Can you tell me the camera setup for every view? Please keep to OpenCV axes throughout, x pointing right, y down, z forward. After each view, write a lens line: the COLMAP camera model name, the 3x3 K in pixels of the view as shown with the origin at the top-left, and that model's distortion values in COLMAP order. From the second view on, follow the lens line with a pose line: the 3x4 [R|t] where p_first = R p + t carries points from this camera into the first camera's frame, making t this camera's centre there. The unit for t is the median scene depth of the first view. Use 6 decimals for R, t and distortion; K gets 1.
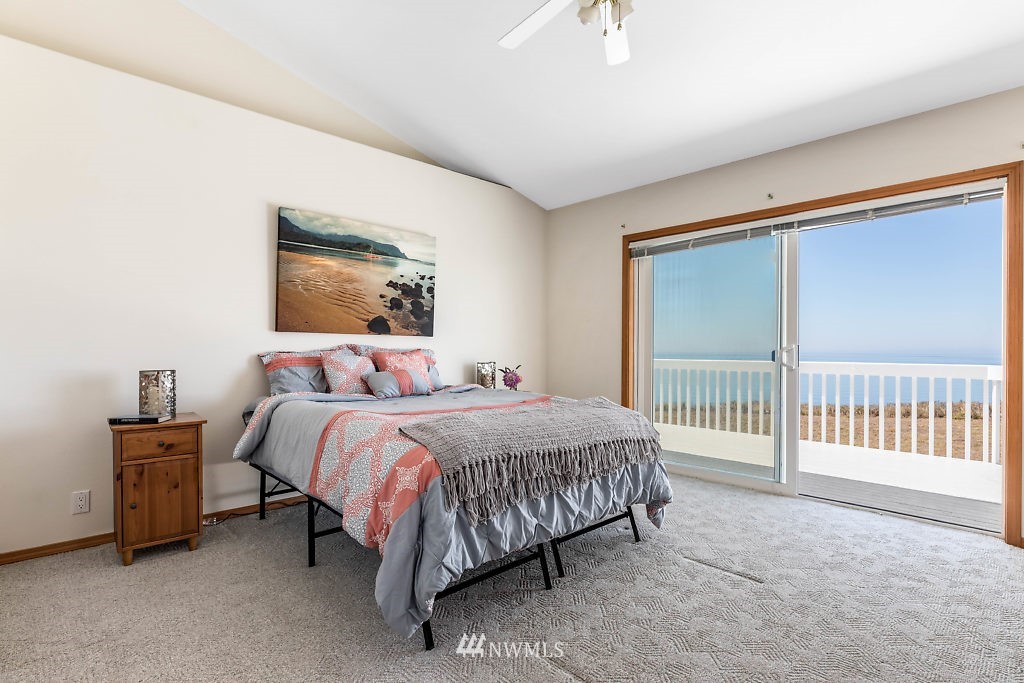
lens RADIAL K [[506.1, 0, 518.0], [0, 506.1, 342.5], [0, 0, 1]] dist [-0.000924, -0.000002]
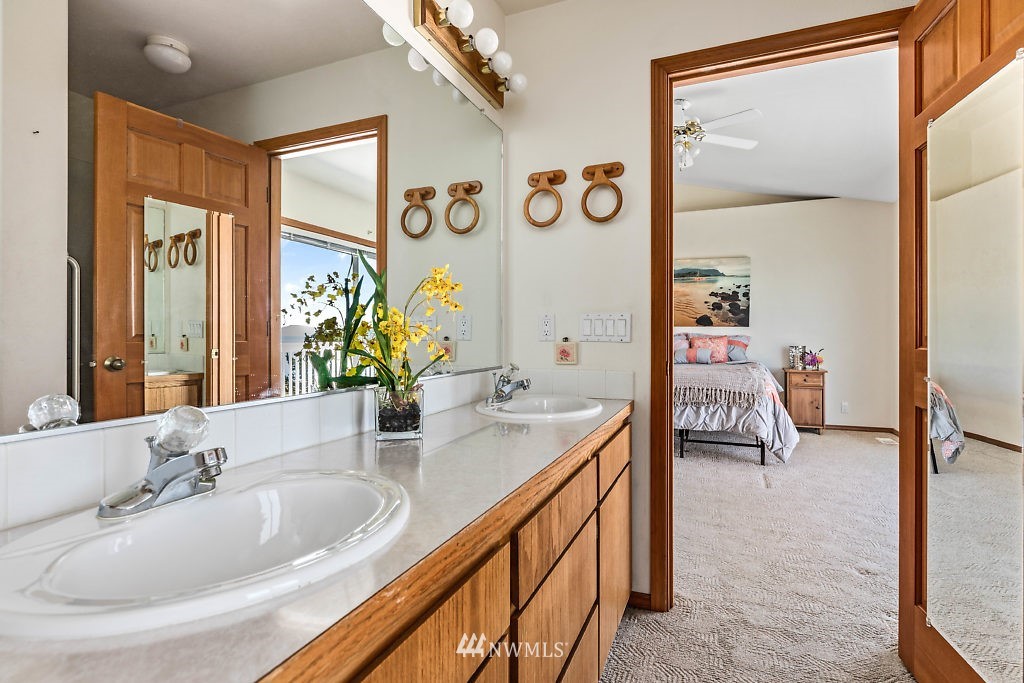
lens RADIAL K [[516.6, 0, 509.9], [0, 516.6, 332.0], [0, 0, 1]] dist [0.000962, 0.000626]
pose [[0.387133, -0.004616, -0.922012, 0.973109], [0.007689, 0.999969, -0.001779, 0.000176], [0.921992, -0.006400, 0.387156, -0.197124]]
